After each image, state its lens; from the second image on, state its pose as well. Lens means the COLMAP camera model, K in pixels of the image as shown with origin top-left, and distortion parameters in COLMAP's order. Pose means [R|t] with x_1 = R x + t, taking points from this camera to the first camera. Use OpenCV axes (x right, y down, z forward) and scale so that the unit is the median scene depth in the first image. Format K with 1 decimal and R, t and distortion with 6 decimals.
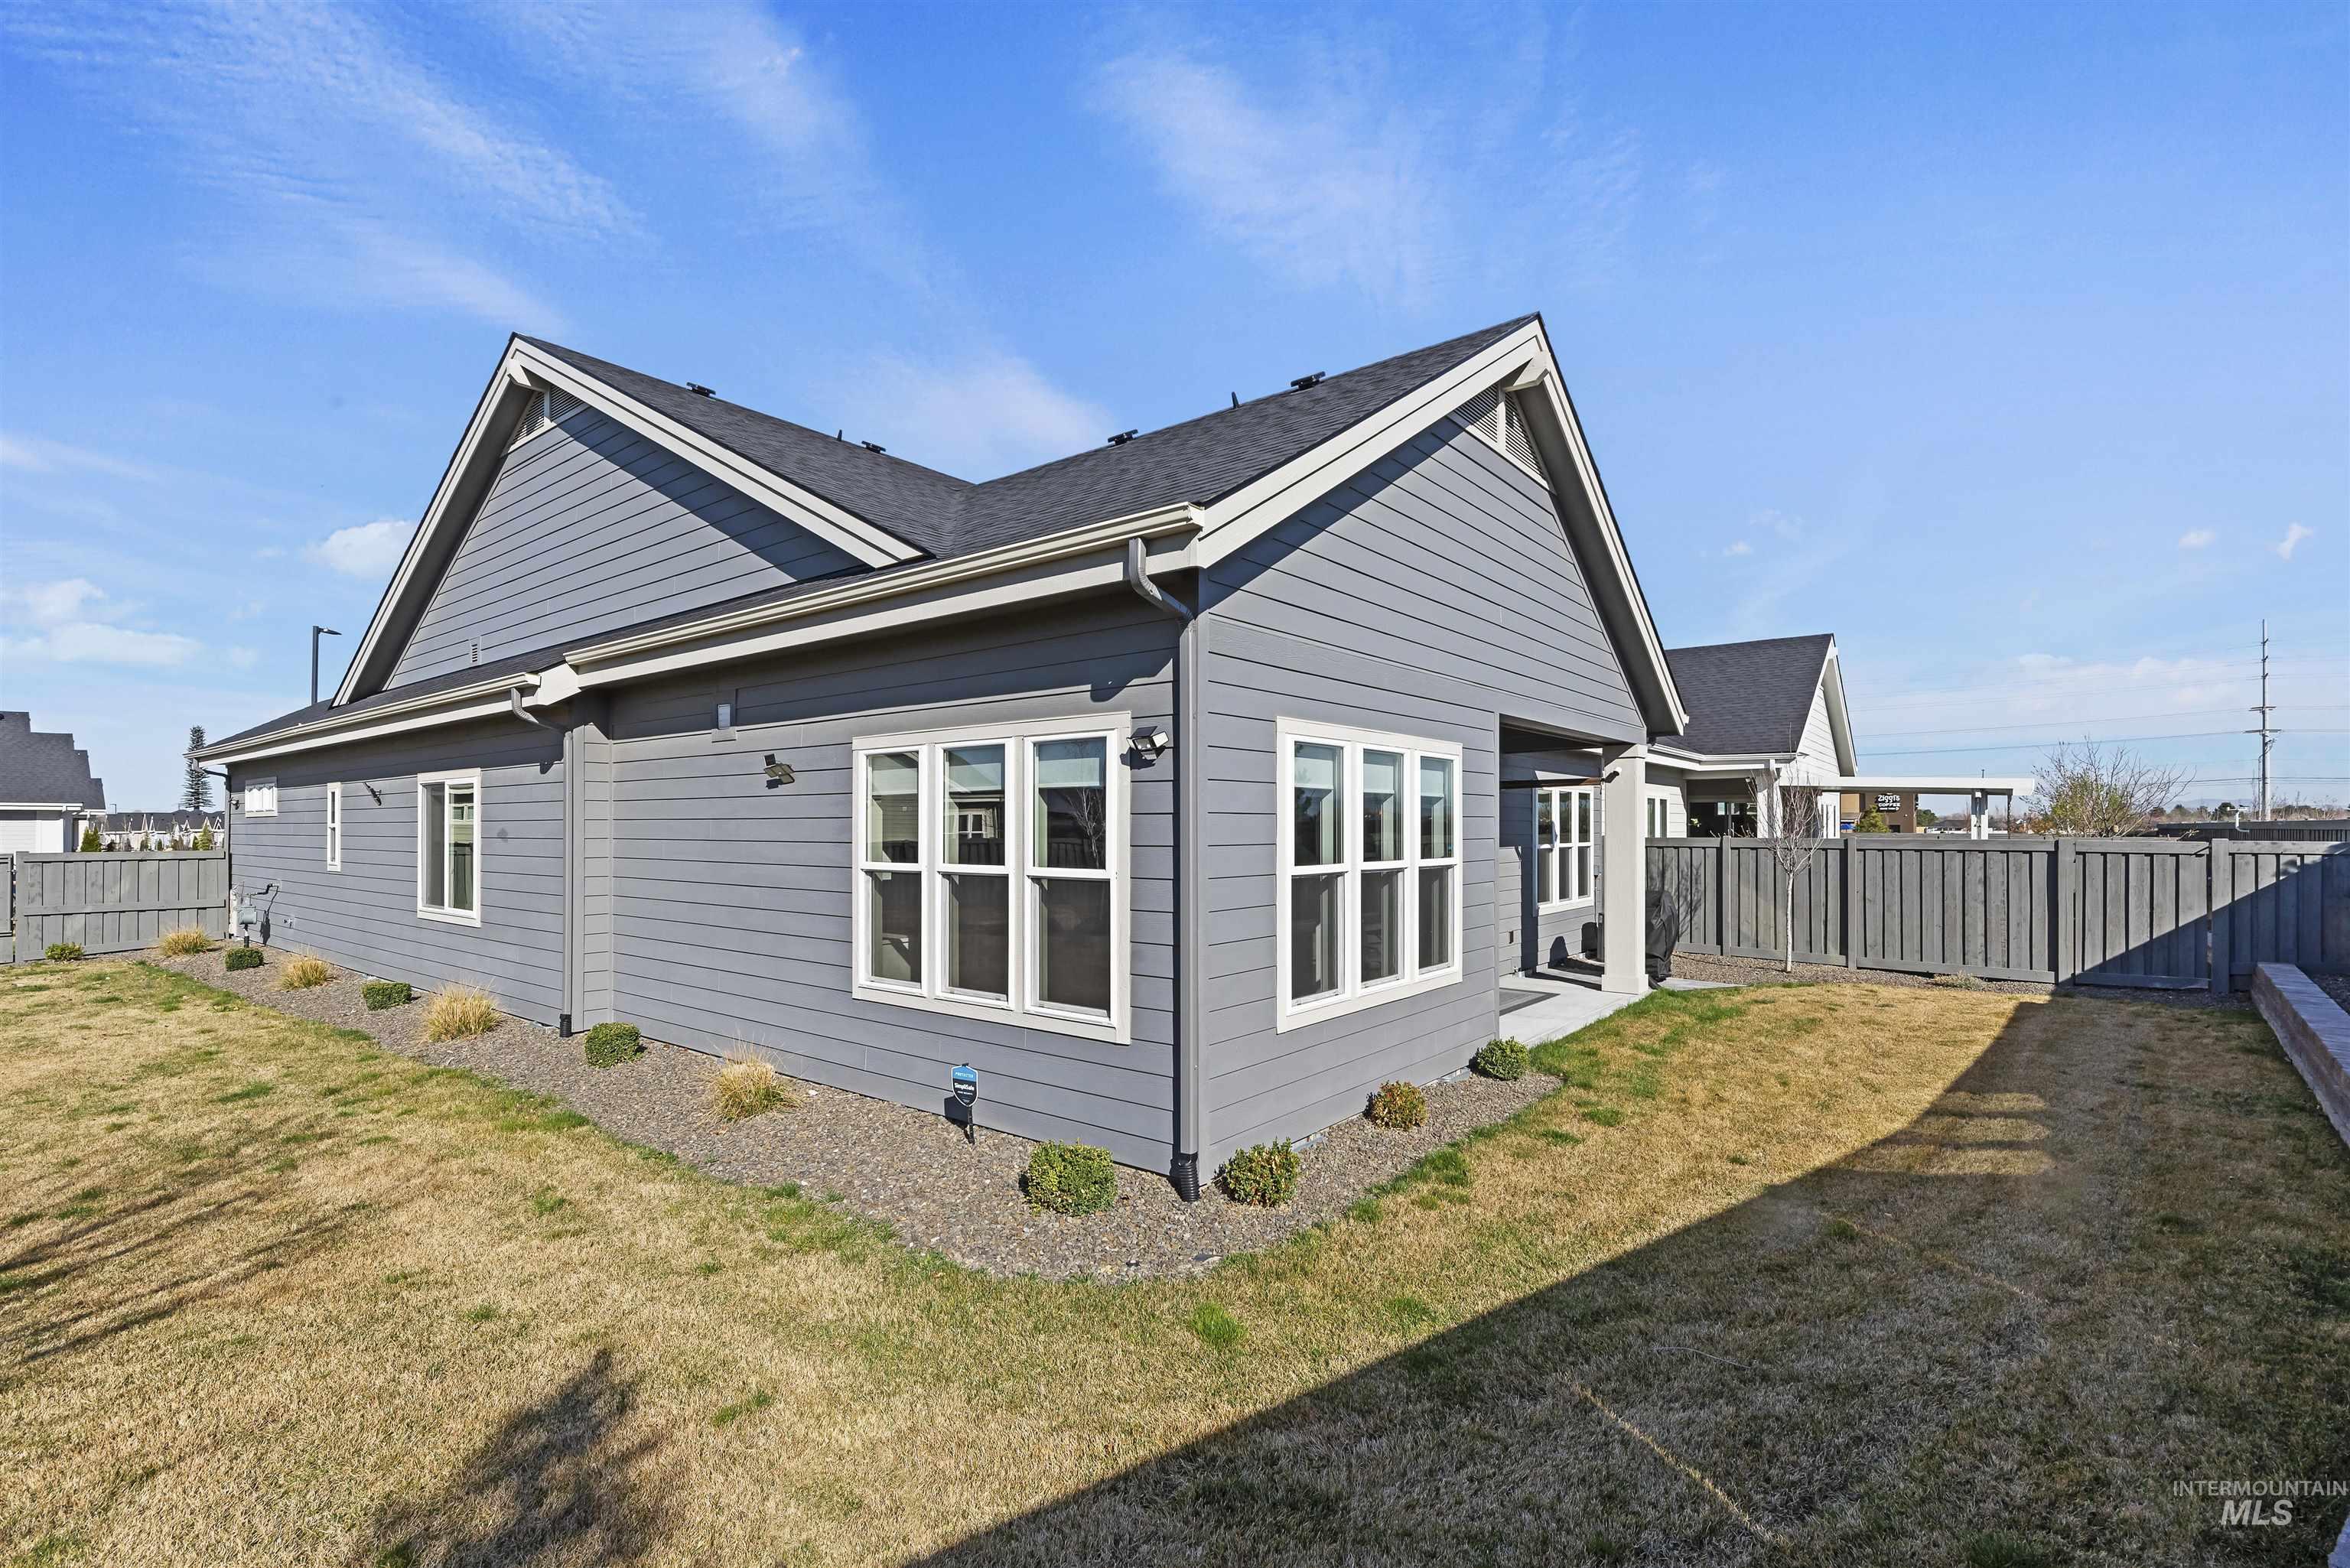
lens RADIAL K [[1024.1, 0, 1203.9], [0, 1024.1, 814.1], [0, 0, 1]] dist [0.001350, -0.000870]
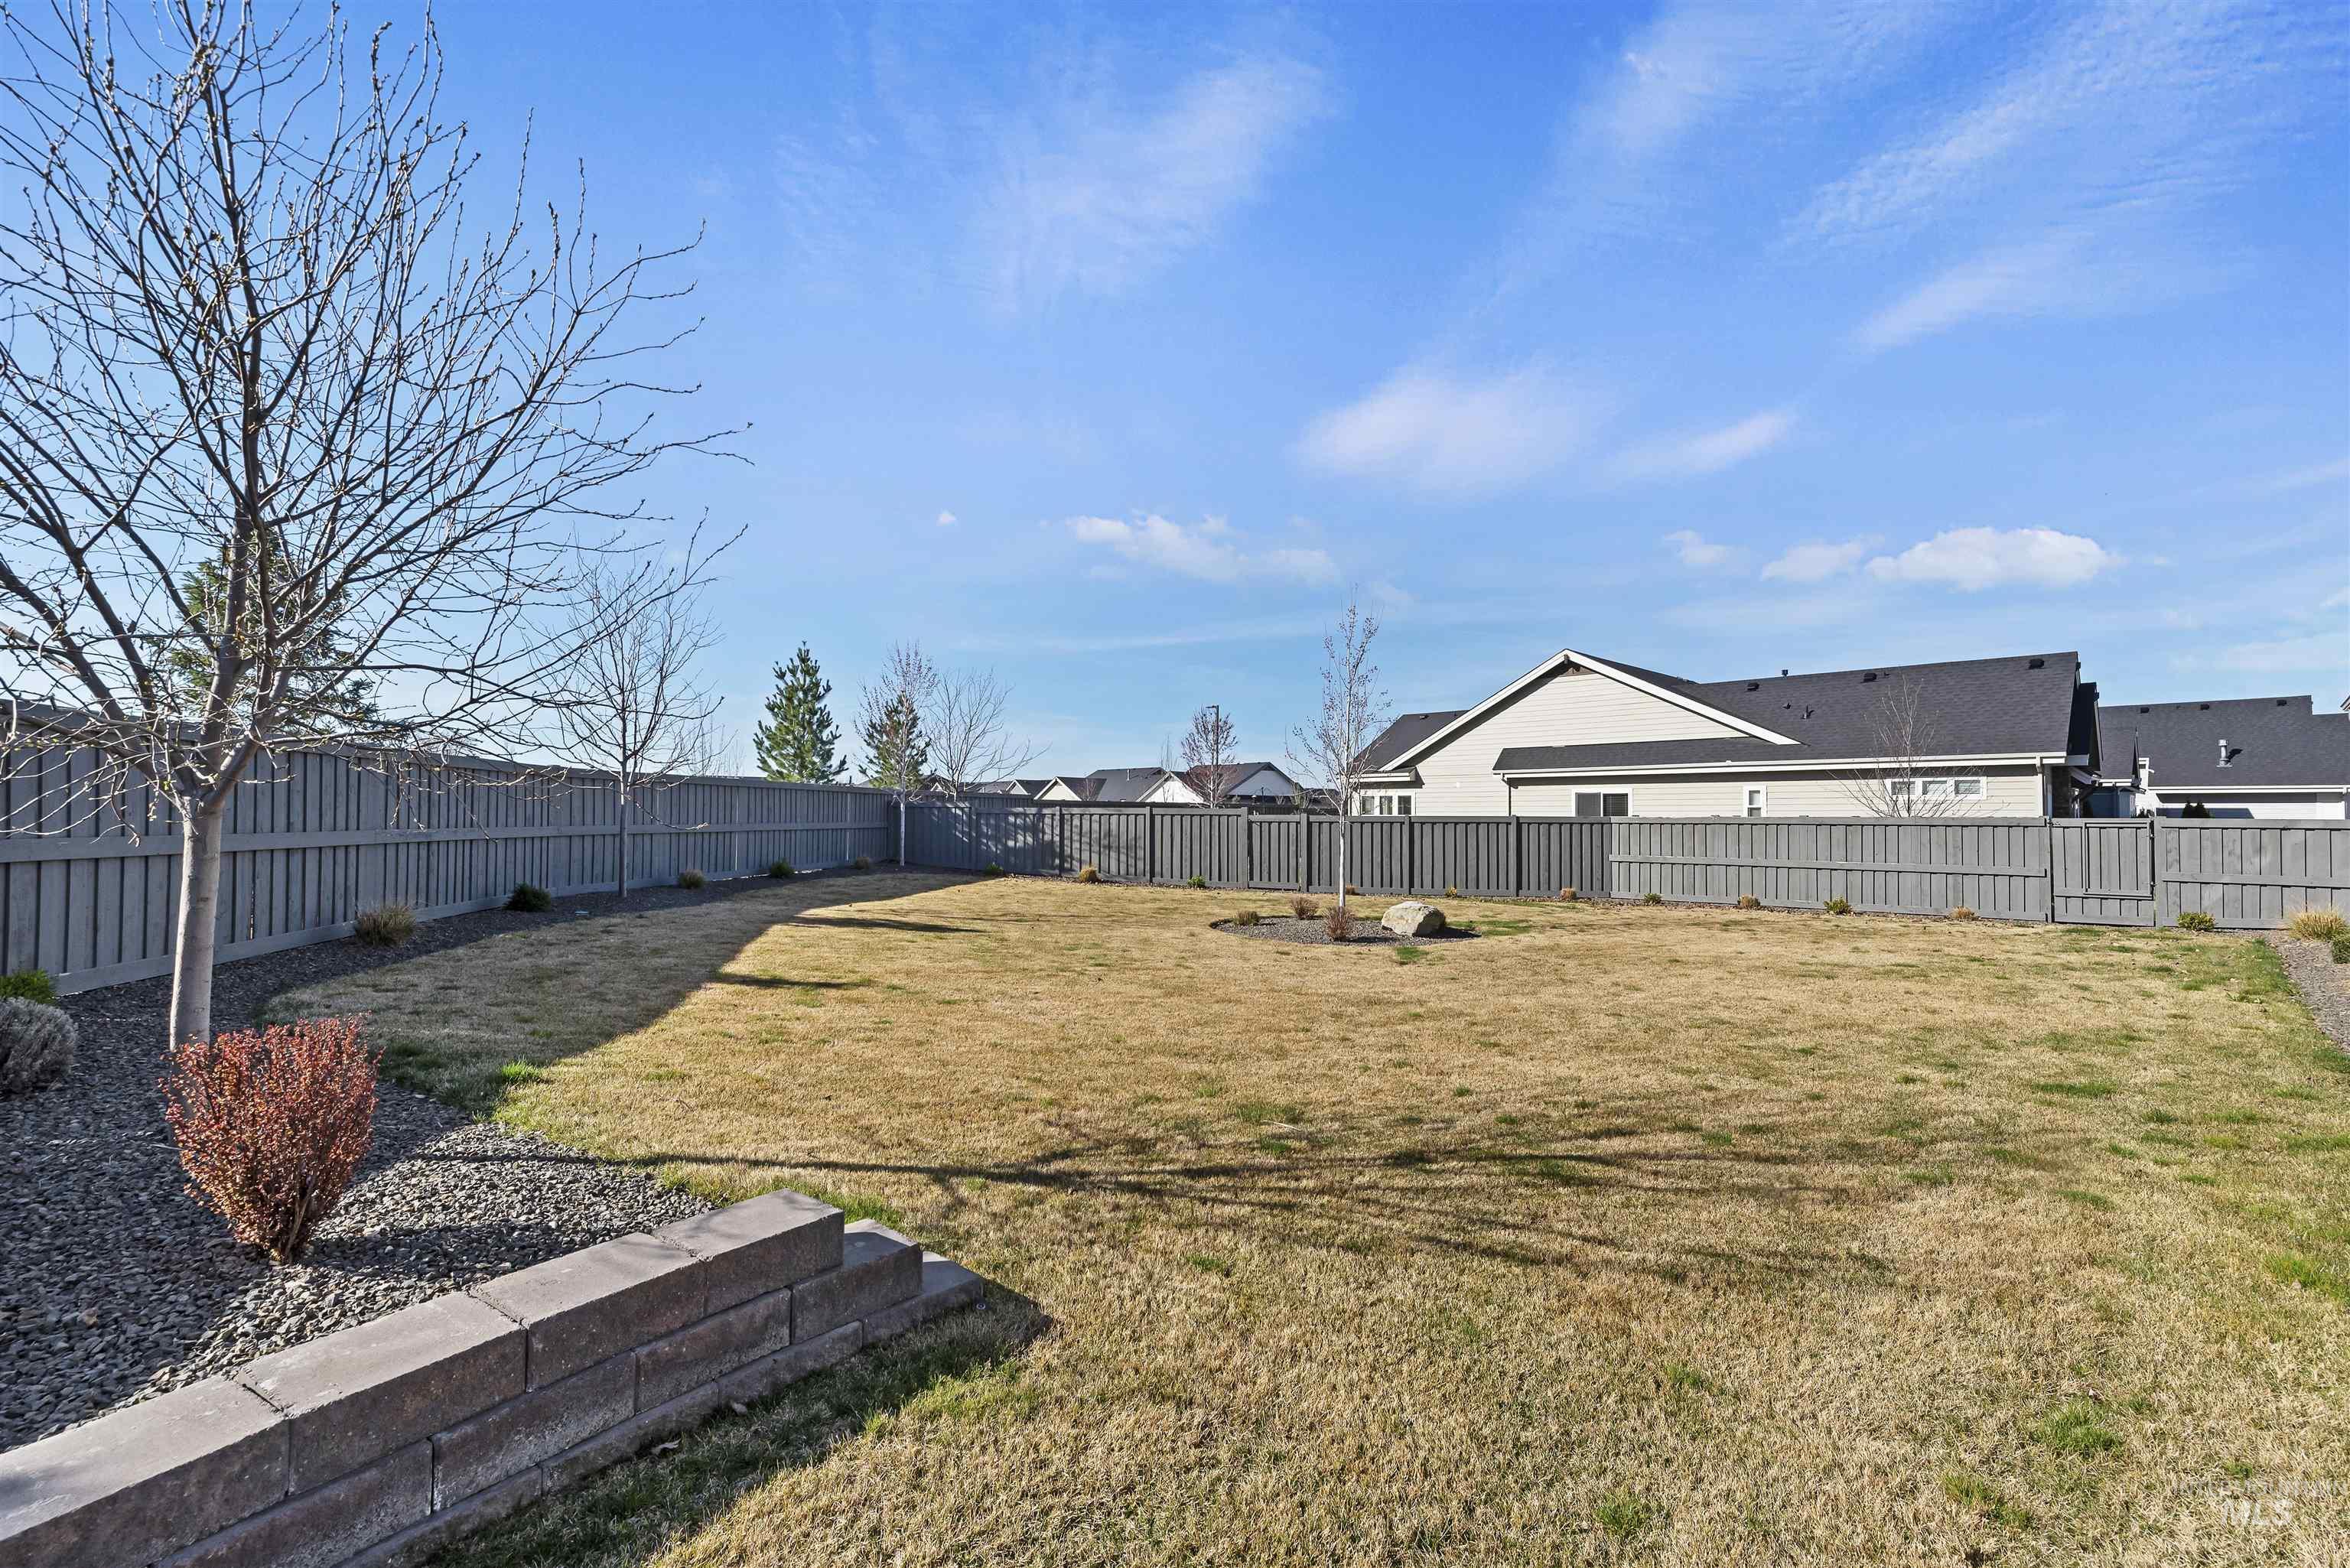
lens RADIAL K [[1024.1, 0, 1174.4], [0, 1024.1, 784.4], [0, 0, 1]] dist [0.001350, -0.000870]
pose [[-0.146192, -0.026388, -0.988904, -0.089622], [0.005976, 0.999602, -0.027557, 0.082375], [0.989238, -0.009938, -0.145976, 0.601333]]
